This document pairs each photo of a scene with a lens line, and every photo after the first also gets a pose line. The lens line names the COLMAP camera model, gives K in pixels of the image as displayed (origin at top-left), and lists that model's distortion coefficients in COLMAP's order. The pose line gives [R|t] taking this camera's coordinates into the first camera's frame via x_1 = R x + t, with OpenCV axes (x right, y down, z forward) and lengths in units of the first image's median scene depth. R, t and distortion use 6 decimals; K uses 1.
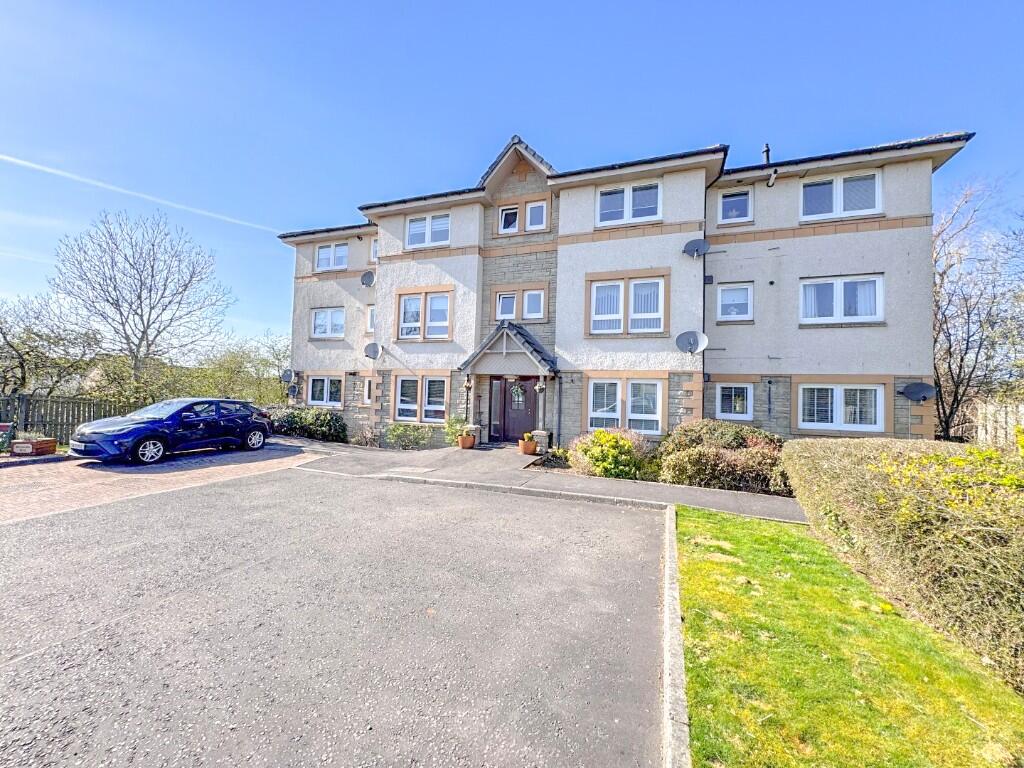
lens RADIAL K [[409.8, 0, 511.3], [0, 409.8, 384.0], [0, 0, 1]] dist [-0.001326, -0.000174]
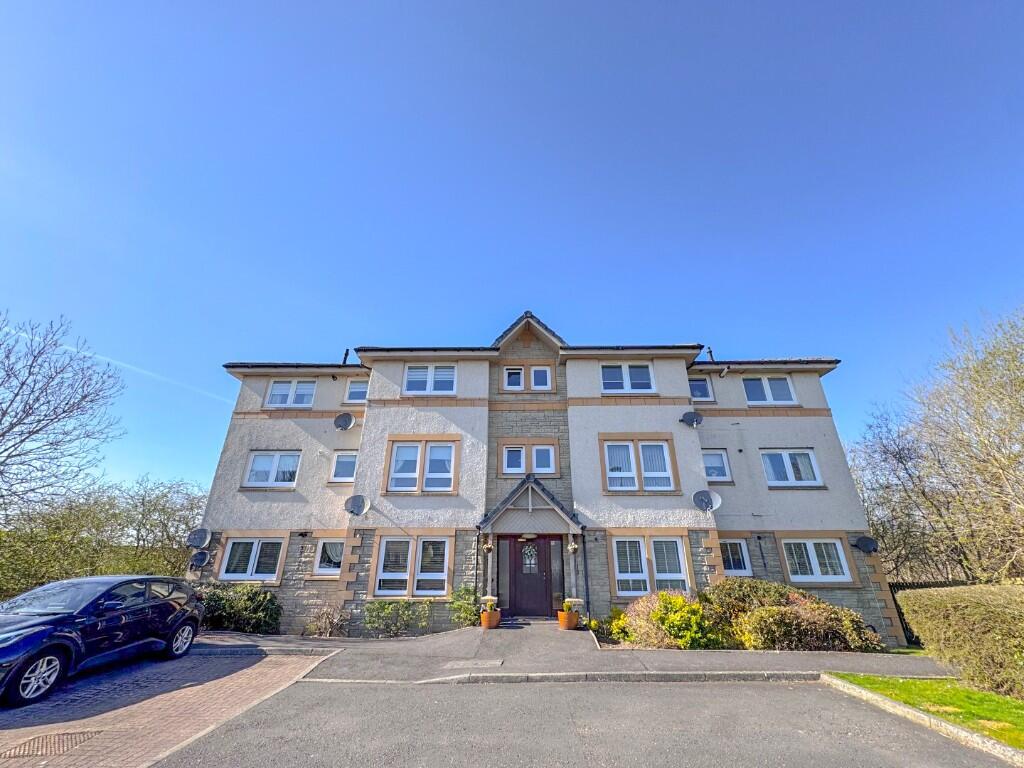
lens RADIAL K [[409.8, 0, 511.3], [0, 409.8, 384.0], [0, 0, 1]] dist [-0.001326, -0.000174]
pose [[0.942589, 0.103943, 0.317368, -0.375373], [0.017300, 0.933854, -0.357235, -0.008262], [-0.333507, 0.342216, 0.878442, 0.080199]]
